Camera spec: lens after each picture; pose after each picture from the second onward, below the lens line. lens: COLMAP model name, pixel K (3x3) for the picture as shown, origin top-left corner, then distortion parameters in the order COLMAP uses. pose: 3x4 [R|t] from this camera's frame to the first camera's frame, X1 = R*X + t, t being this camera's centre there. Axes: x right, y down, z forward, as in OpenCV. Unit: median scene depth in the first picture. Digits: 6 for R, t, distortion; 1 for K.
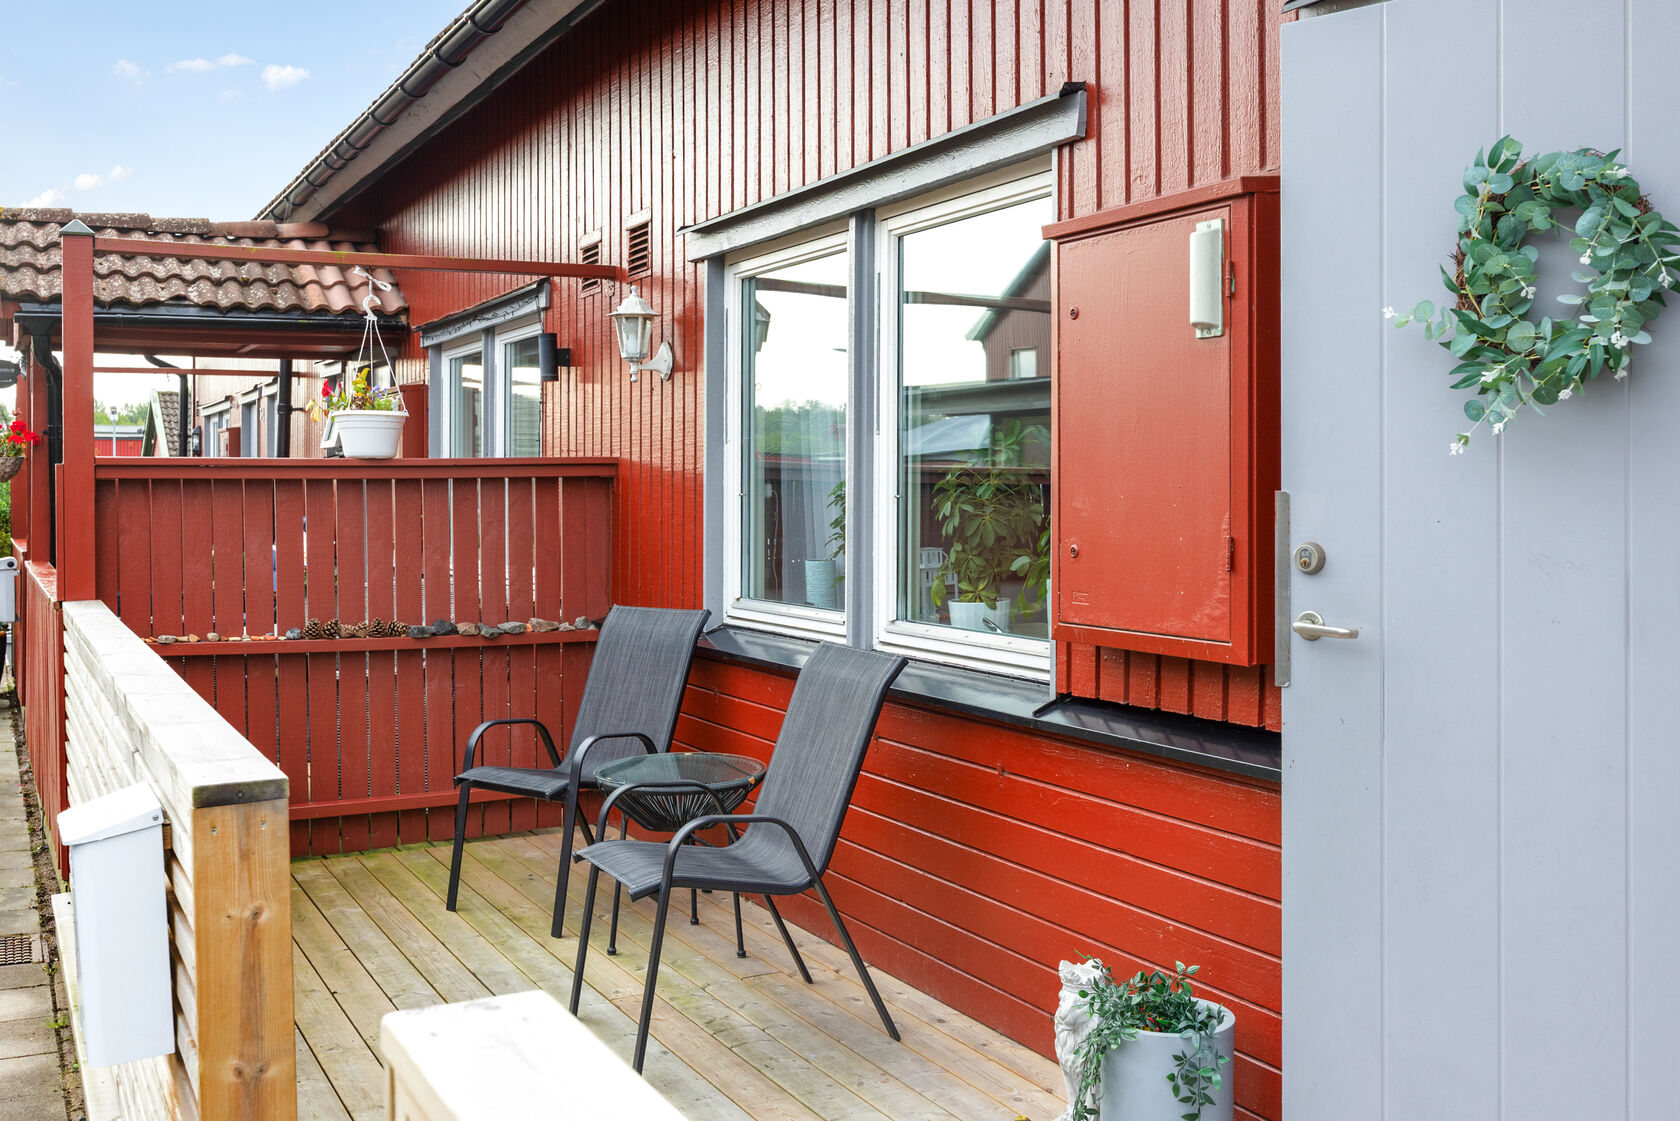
lens RADIAL K [[1635.9, 0, 845.4], [0, 1635.9, 392.0], [0, 0, 1]] dist [-0.001514, -0.007473]
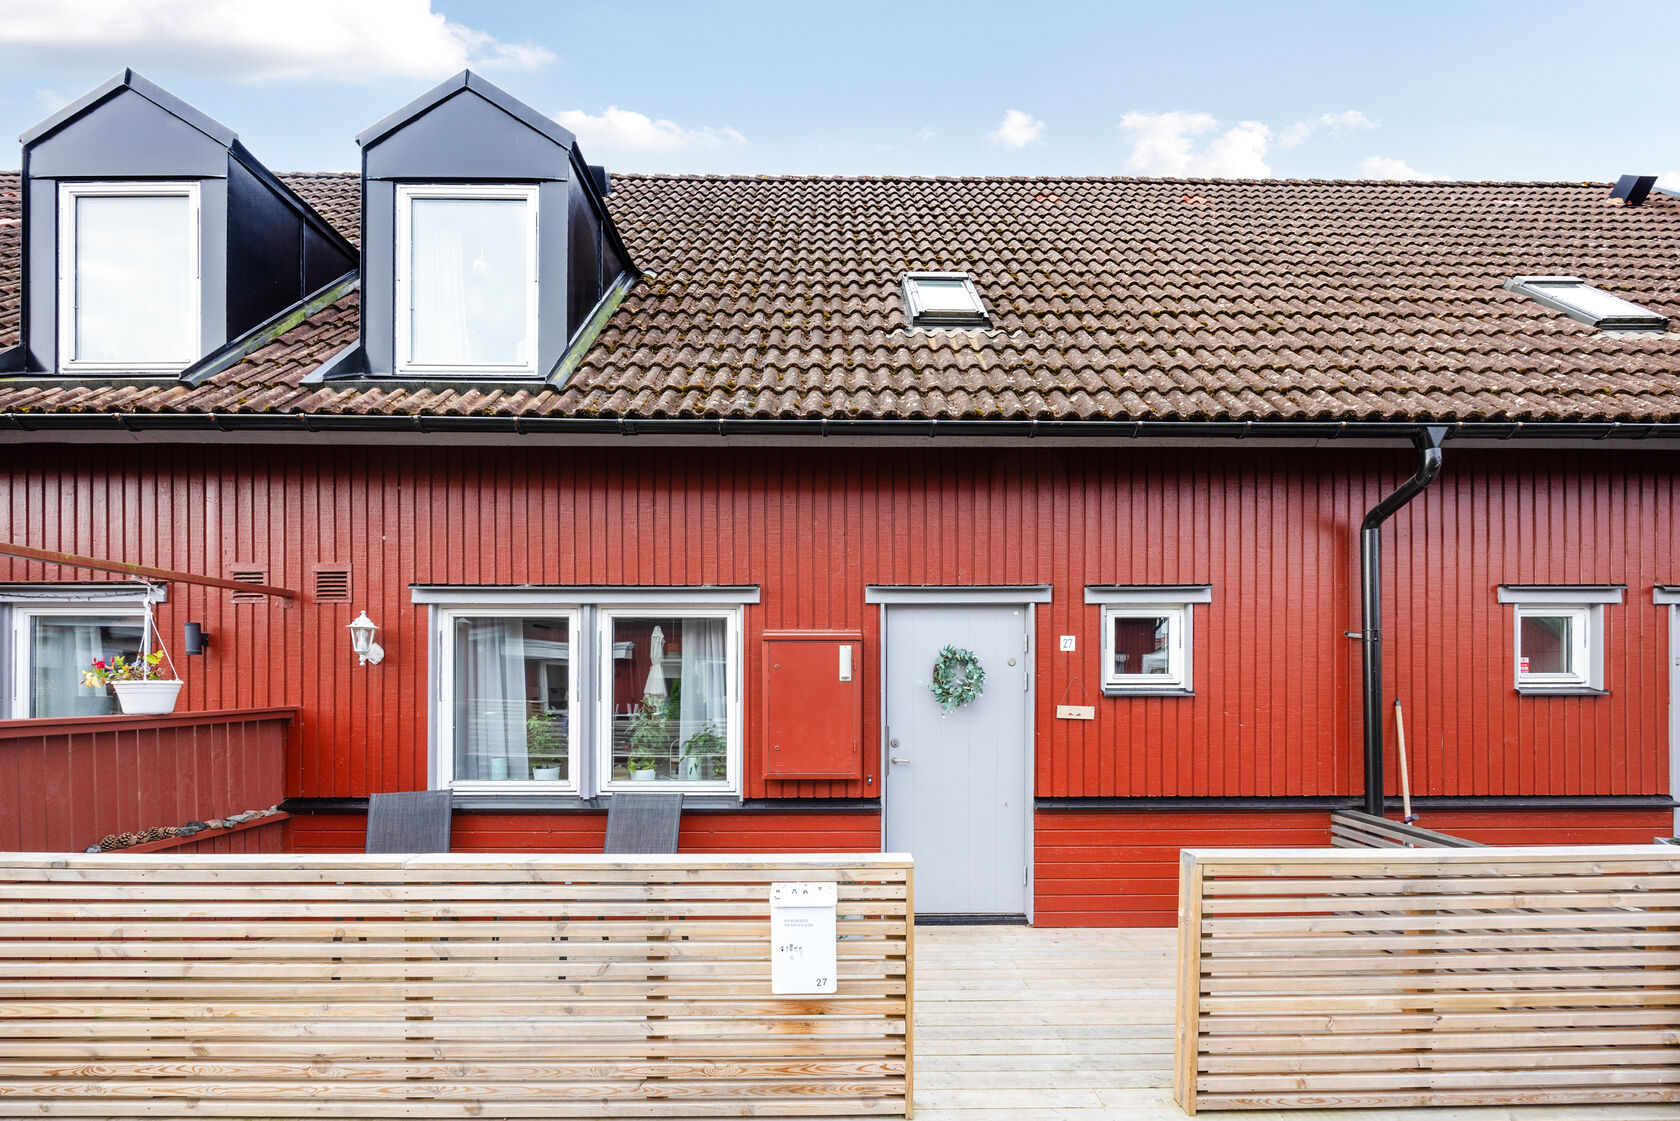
lens RADIAL K [[696.0, 0, 839.0], [0, 696.0, 641.7], [0, 0, 1]] dist [-0.002576, -0.000852]
pose [[0.449325, 0.057320, 0.891527, -0.866241], [-0.054902, 0.997825, -0.036484, -0.050066], [-0.891680, -0.032553, 0.451495, 0.314175]]
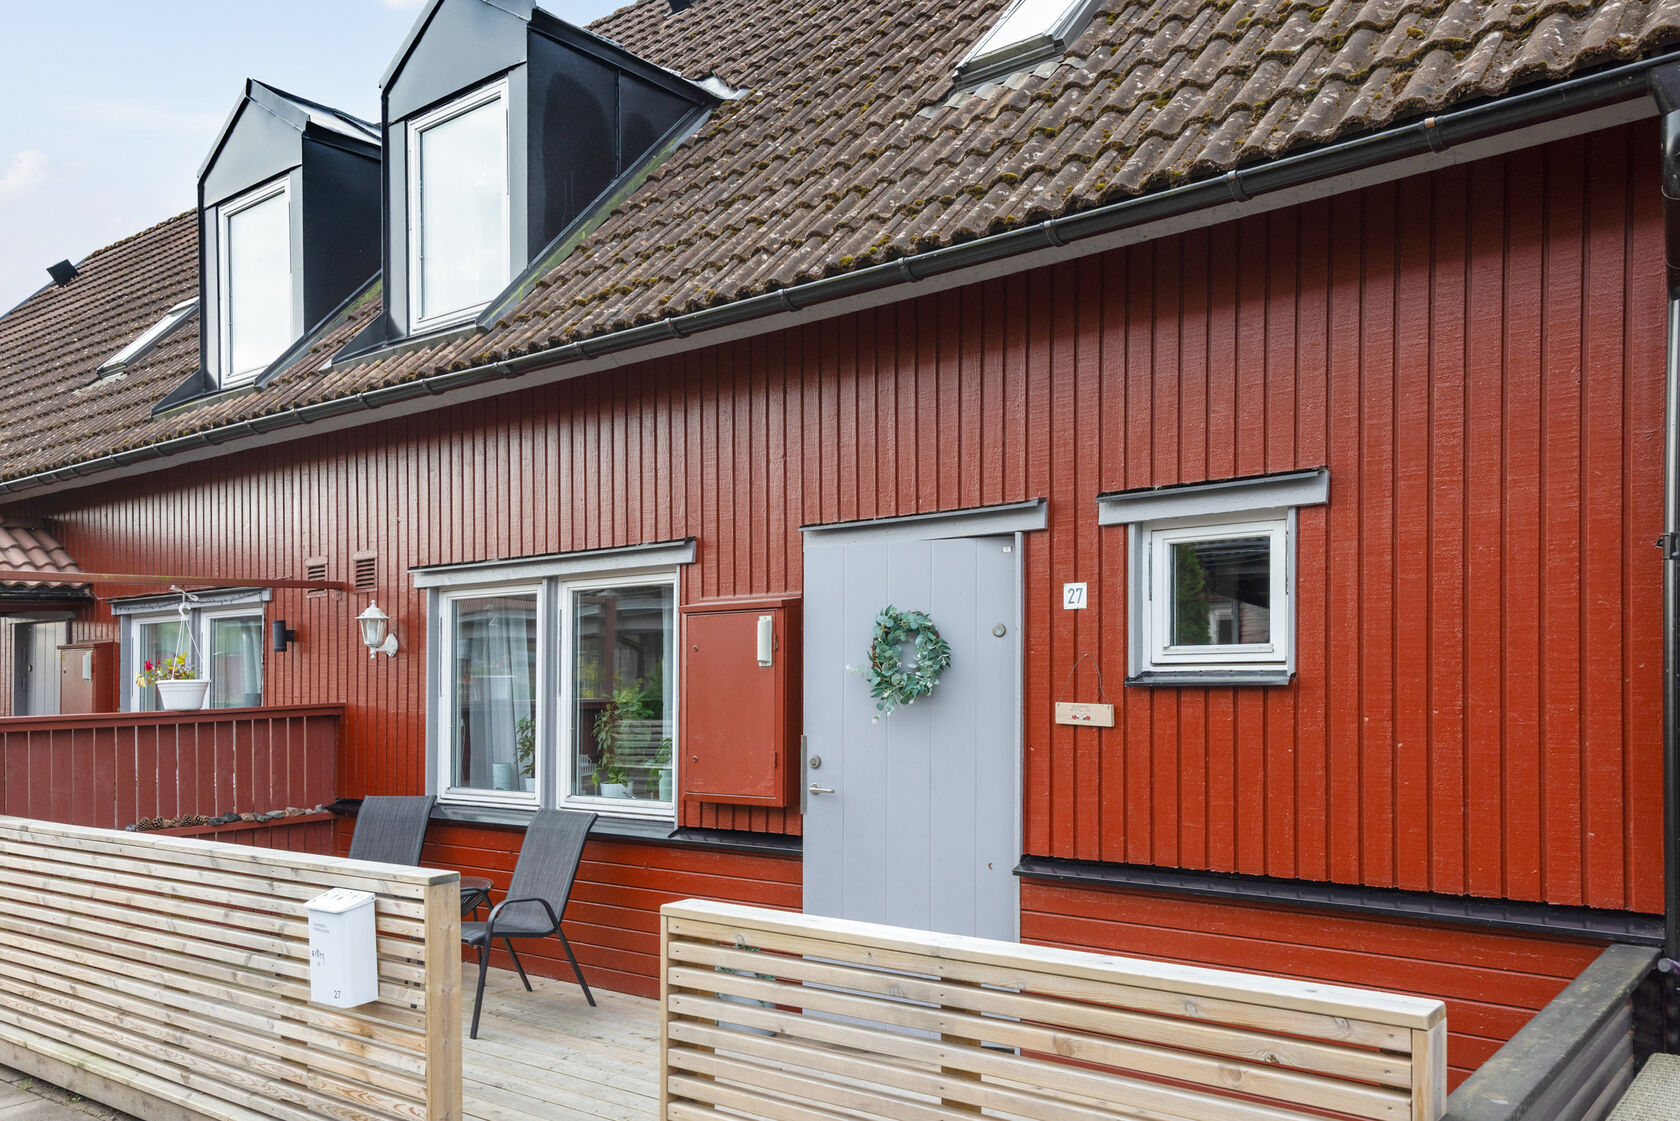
lens RADIAL K [[1319.2, 0, 840.0], [0, 1319.2, 560.5], [0, 0, 1]] dist [0.070096, -0.001396]
pose [[0.915636, 0.020919, 0.401463, -0.365354], [-0.009979, 0.999520, -0.029321, -0.107967], [-0.401884, 0.022841, 0.915406, -0.641587]]
